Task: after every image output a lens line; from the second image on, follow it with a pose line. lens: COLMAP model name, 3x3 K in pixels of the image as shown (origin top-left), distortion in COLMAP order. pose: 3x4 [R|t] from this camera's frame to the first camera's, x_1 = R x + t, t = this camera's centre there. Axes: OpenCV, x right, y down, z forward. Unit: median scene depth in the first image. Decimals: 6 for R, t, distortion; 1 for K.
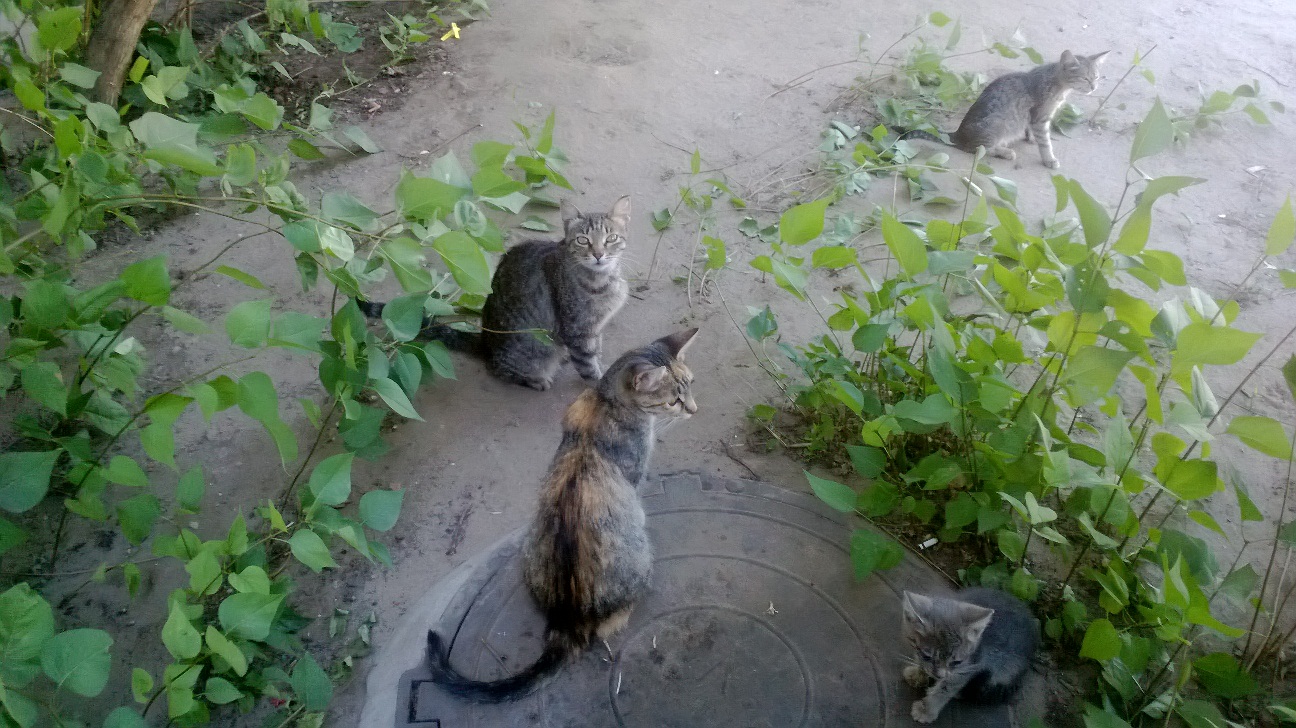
lens RADIAL K [[1082.0, 0, 650.6], [0, 1082.0, 354.2], [0, 0, 1]] dist [-0.054873, -0.013318]
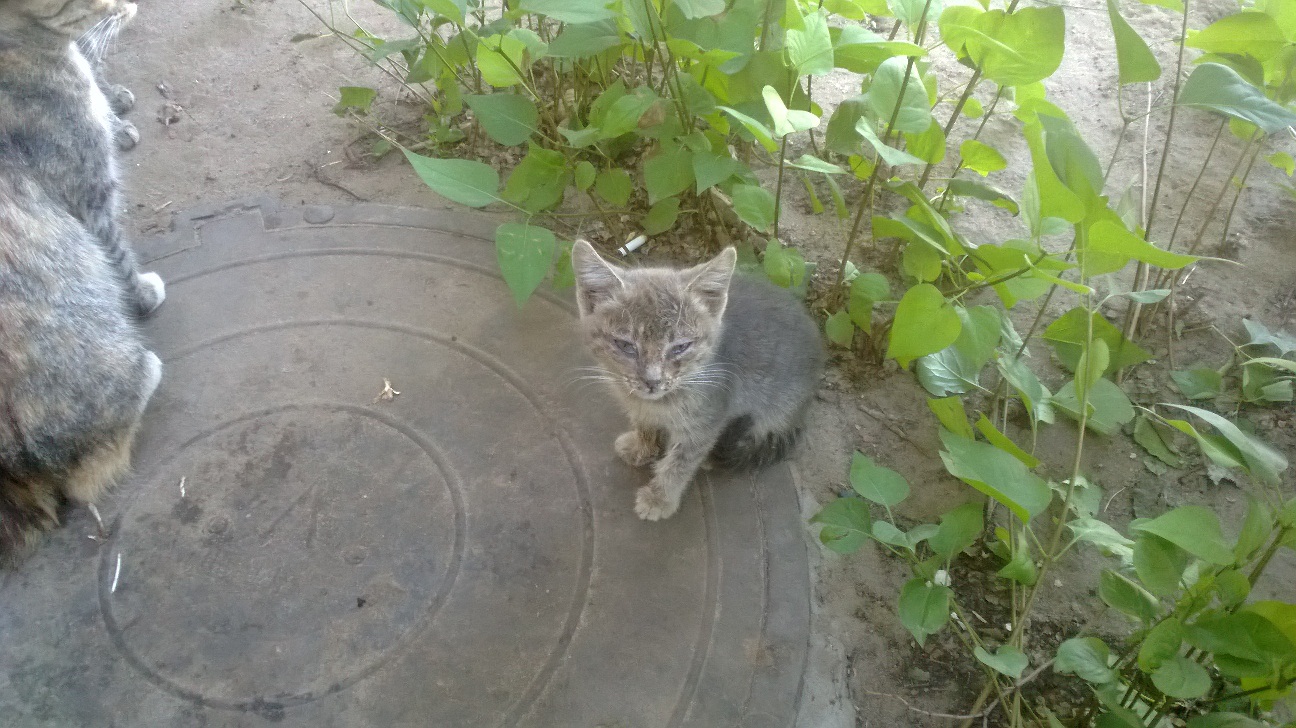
lens RADIAL K [[1082.0, 0, 646.0], [0, 1082.0, 370.3], [0, 0, 1]] dist [-0.054873, -0.013318]
pose [[0.959401, -0.200362, 0.198509, 0.138612], [0.160533, 0.966604, 0.199763, 0.135579], [-0.231904, -0.159785, 0.959525, 0.416645]]
